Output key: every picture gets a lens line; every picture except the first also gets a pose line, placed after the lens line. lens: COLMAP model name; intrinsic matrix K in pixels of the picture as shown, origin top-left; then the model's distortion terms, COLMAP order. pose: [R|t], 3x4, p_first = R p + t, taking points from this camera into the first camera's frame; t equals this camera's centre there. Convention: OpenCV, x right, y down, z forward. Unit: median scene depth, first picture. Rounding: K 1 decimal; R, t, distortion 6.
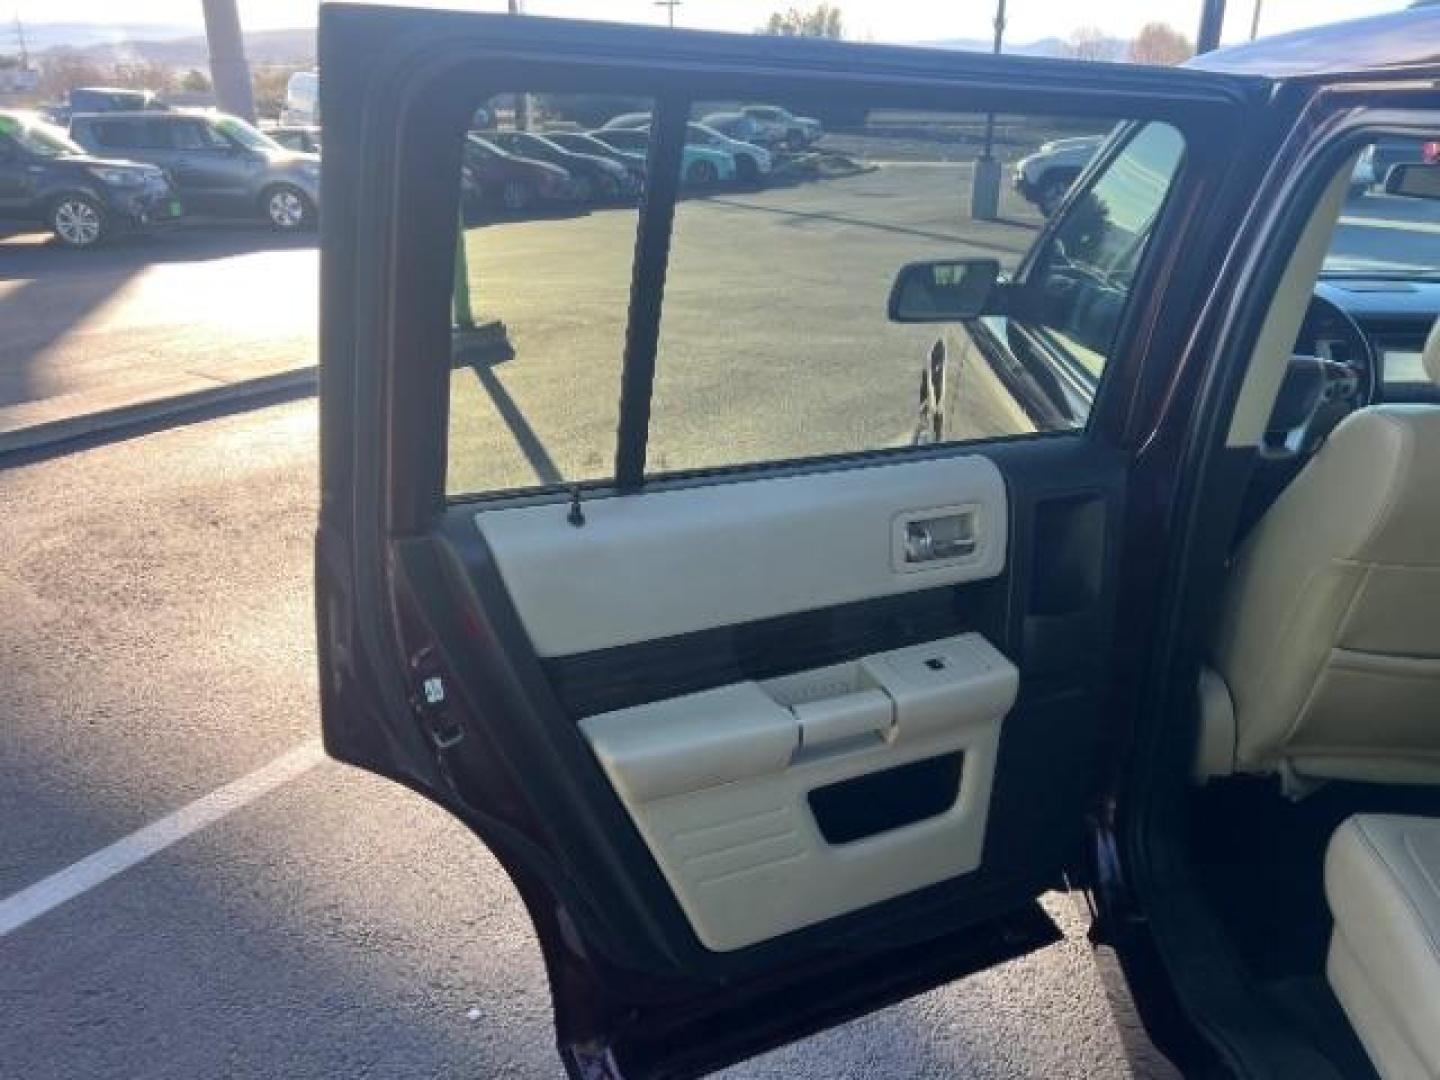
lens RADIAL K [[1086.4, 0, 713.0], [0, 1086.4, 536.7], [0, 0, 1]] dist [0.049250, -0.065623]
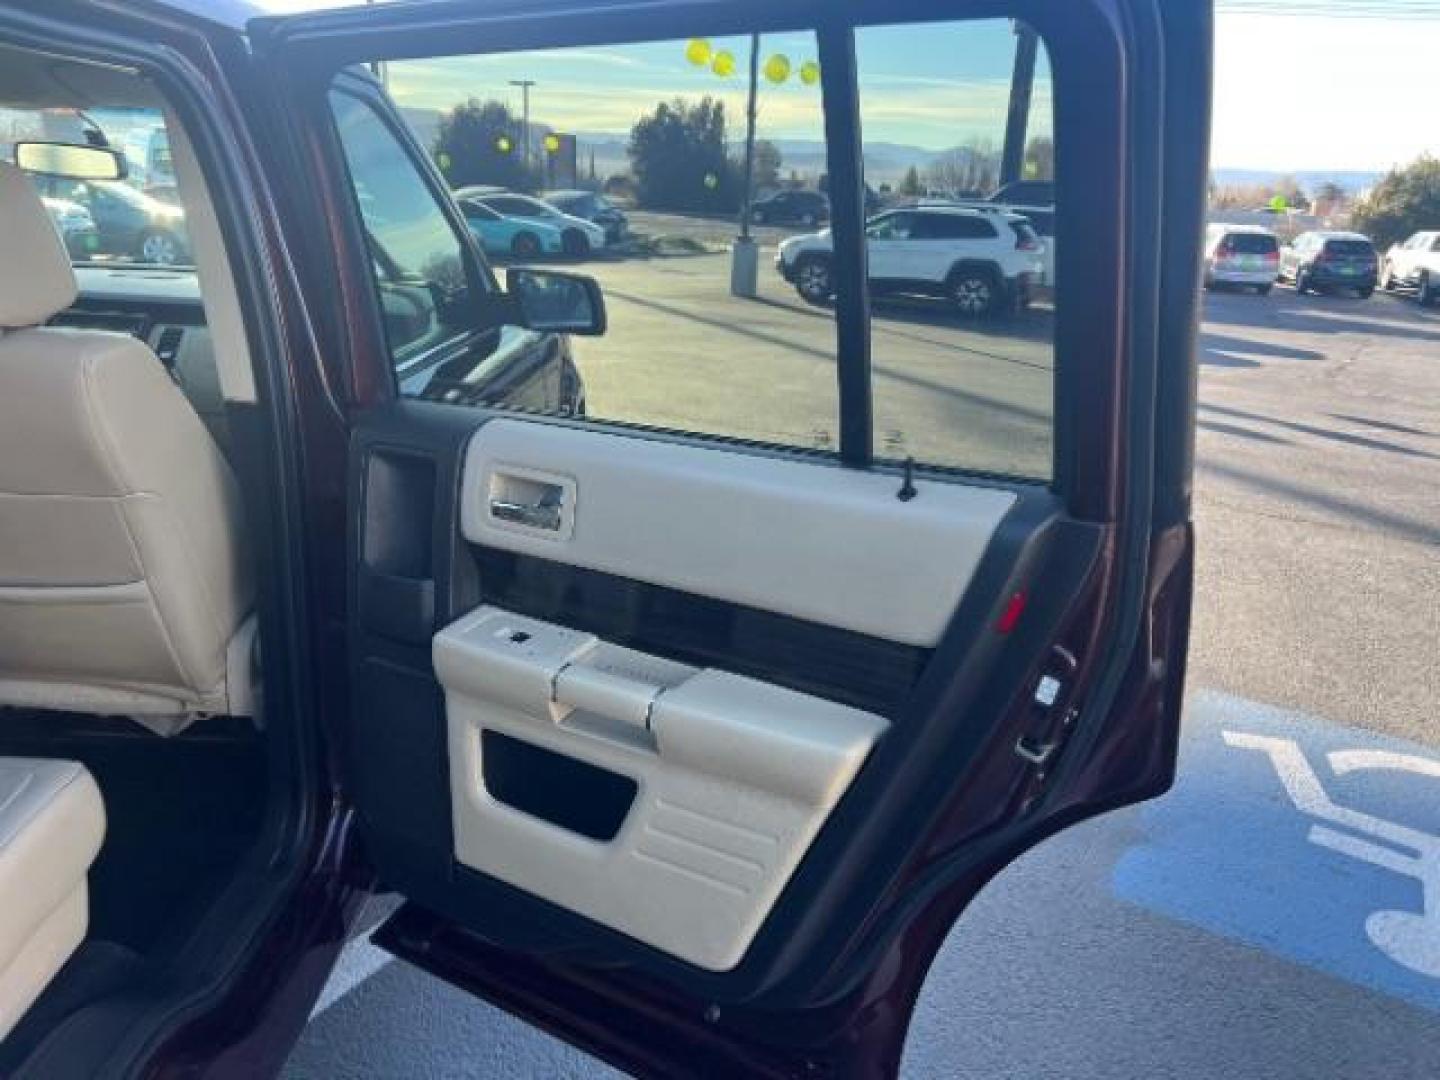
lens RADIAL K [[1092.1, 0, 743.8], [0, 1092.1, 539.4], [0, 0, 1]] dist [0.057136, -0.074672]
pose [[0.994870, 0.020668, 0.099032, 0.147631], [-0.013565, 0.997322, -0.071865, 0.013465], [-0.100252, 0.070153, 0.992486, -0.013080]]
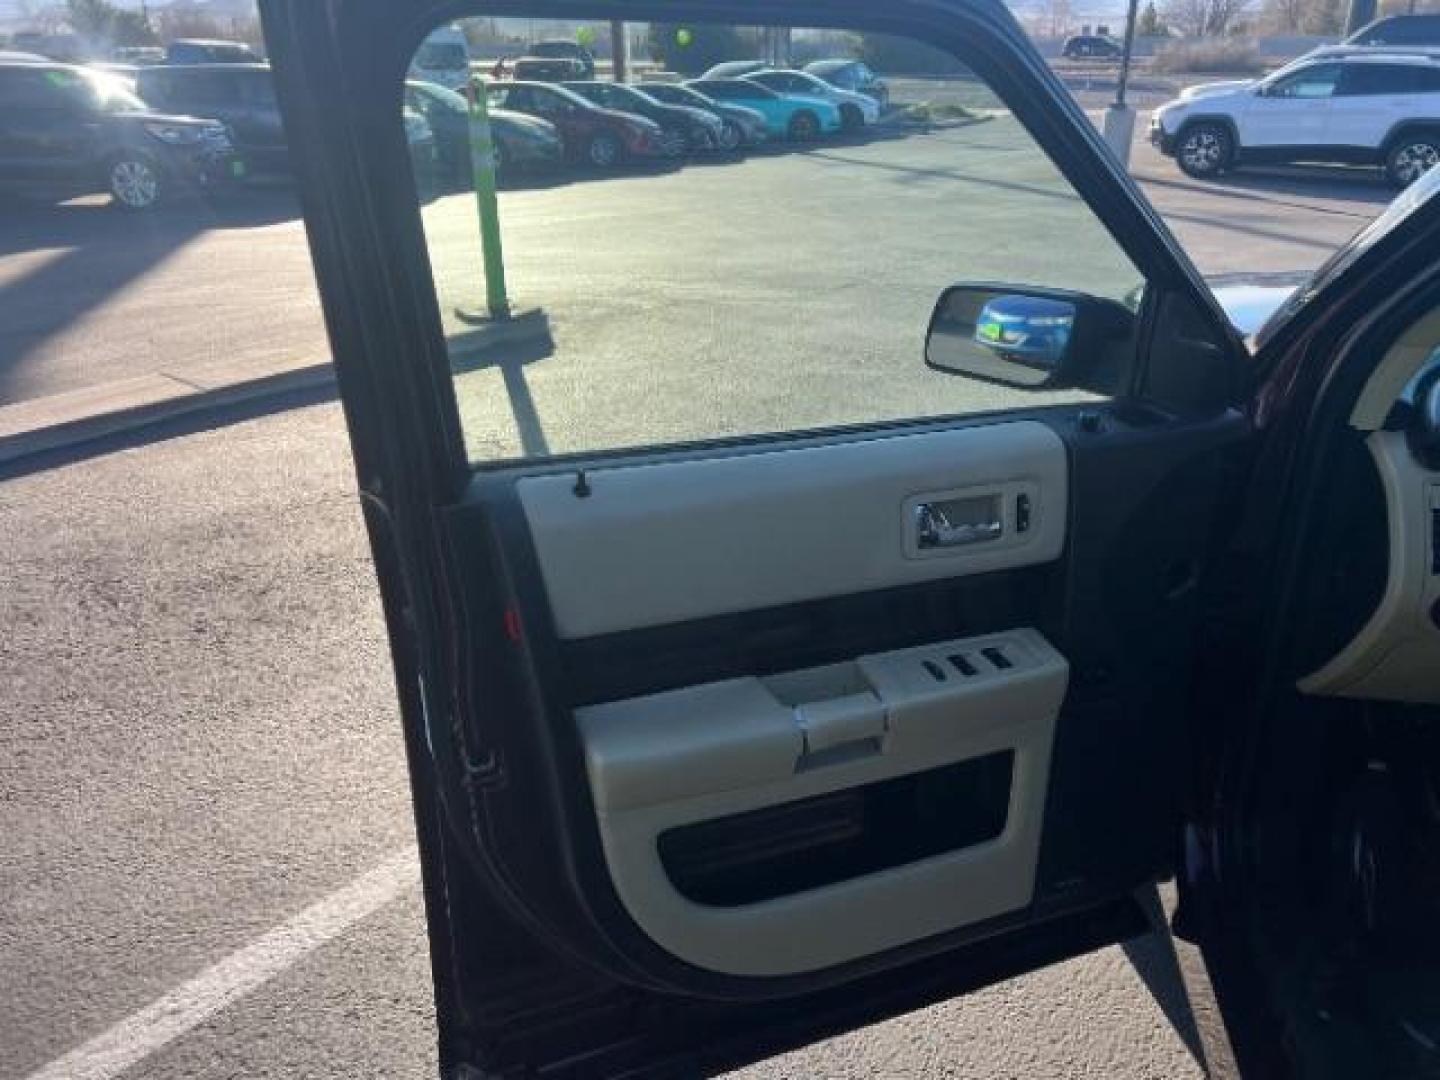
lens RADIAL K [[1086.1, 0, 720.0], [0, 1086.1, 540.0], [0, 0, 1]] dist [0.061212, -0.071614]
pose [[0.996299, 0.025043, -0.082224, 0.007540], [-0.021564, 0.998846, 0.042923, -0.022475], [0.083204, -0.040991, 0.995689, 0.061655]]
